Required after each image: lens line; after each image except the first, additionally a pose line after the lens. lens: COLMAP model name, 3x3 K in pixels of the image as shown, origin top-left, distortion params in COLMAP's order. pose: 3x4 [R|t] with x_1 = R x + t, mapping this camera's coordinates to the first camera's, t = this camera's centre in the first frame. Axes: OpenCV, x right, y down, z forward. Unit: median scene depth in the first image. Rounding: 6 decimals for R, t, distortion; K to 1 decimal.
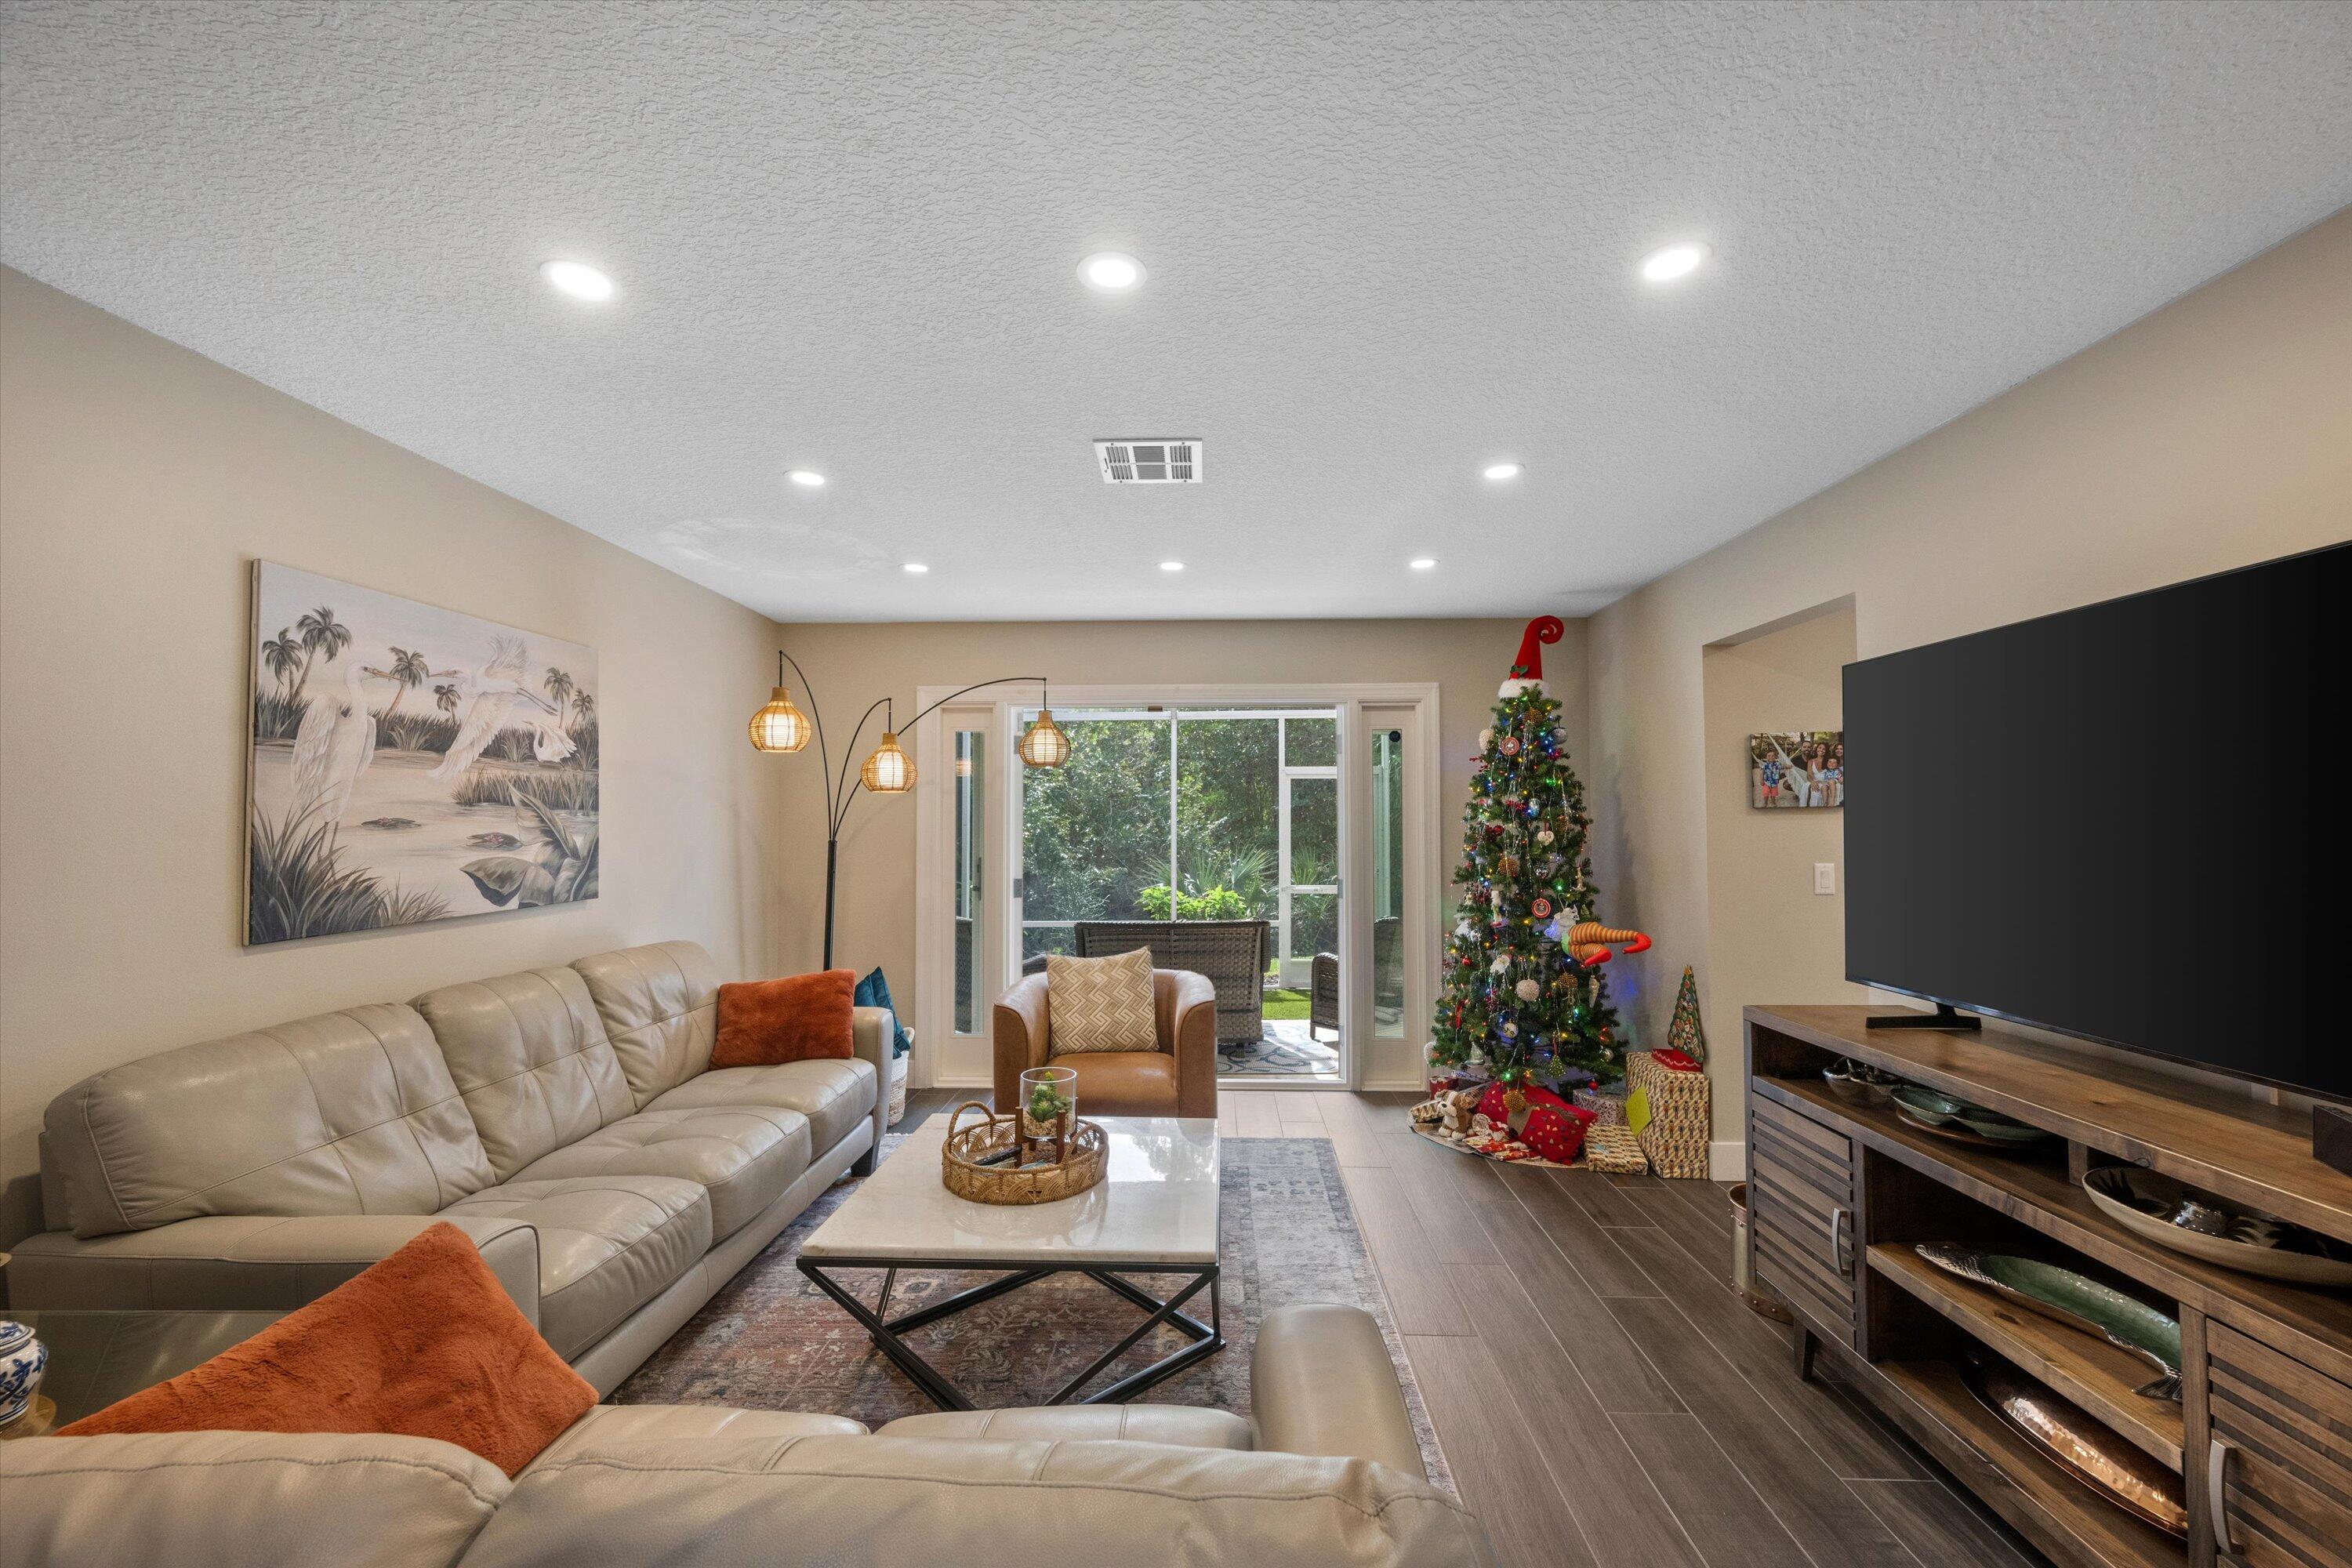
lens RADIAL K [[936.5, 0, 1176.0], [0, 936.5, 784.0], [0, 0, 1]] dist [0.000547, -0.000036]
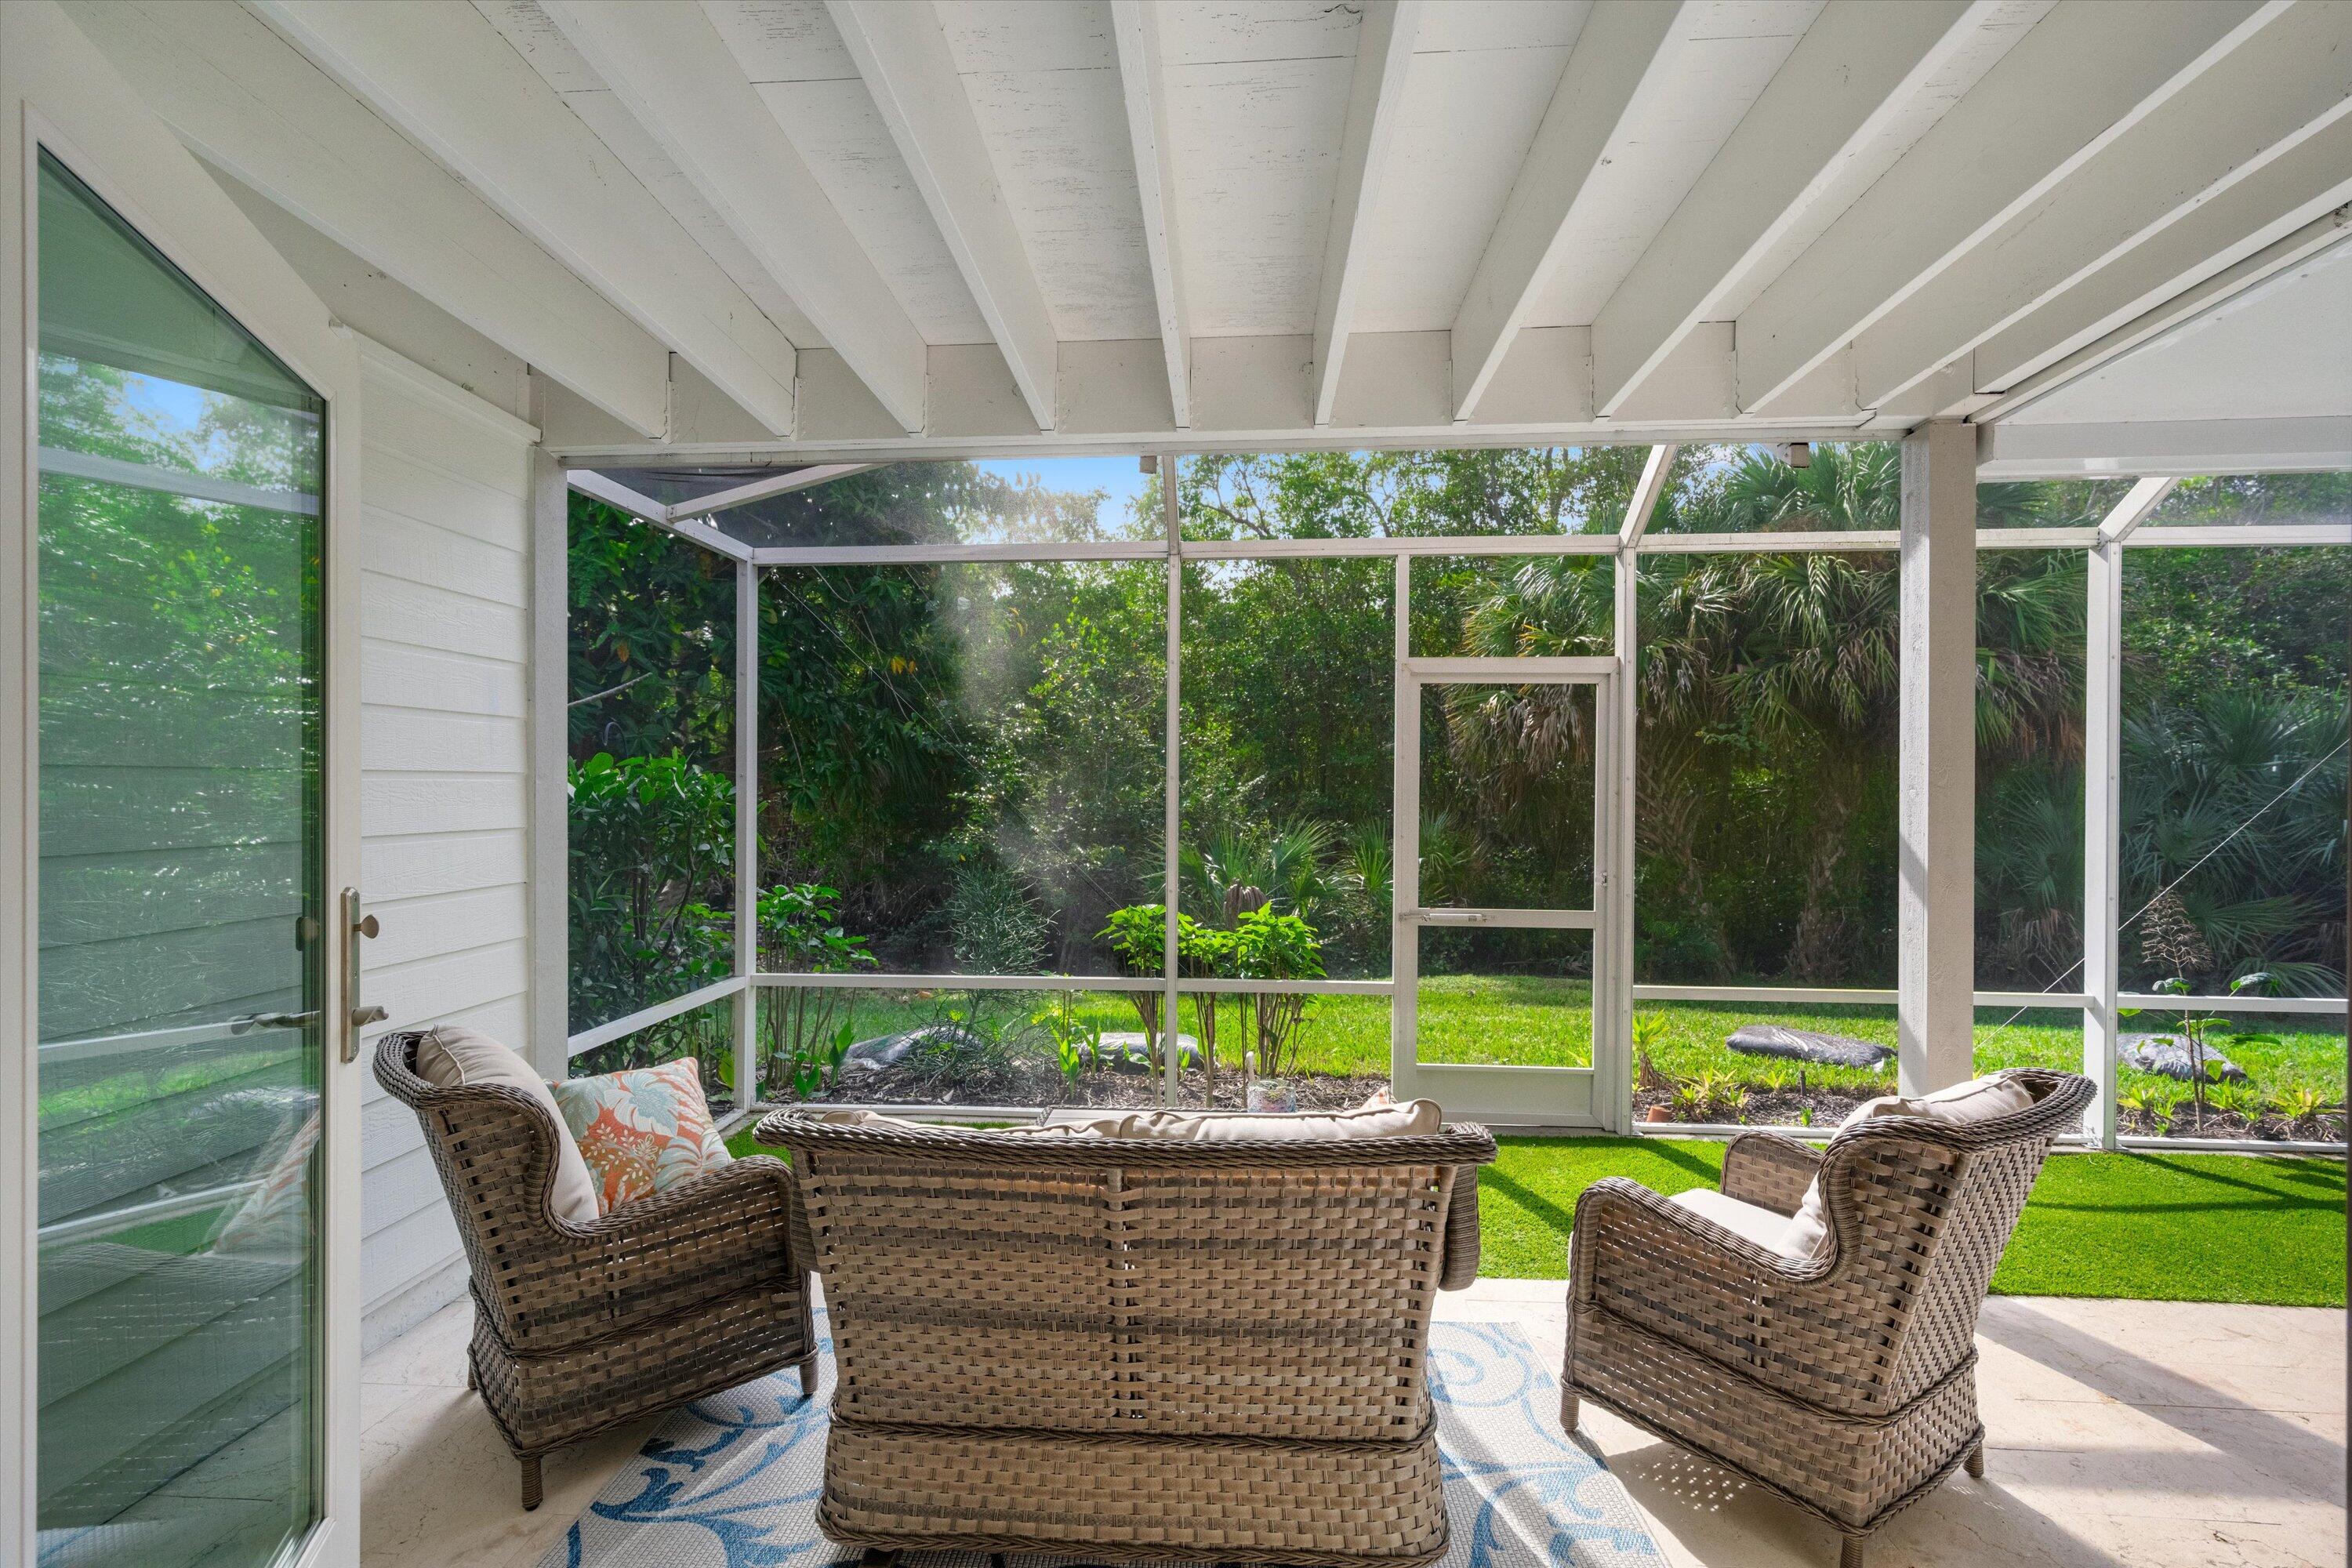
lens RADIAL K [[998.0, 0, 1171.6], [0, 998.0, 771.7], [0, 0, 1]] dist [0.001187, 0.000633]
pose [[0.999510, 0.004797, -0.030920, 0.027546], [-0.003976, 0.999639, 0.026554, 0.053378], [0.031036, -0.026418, 0.999169, 1.051899]]
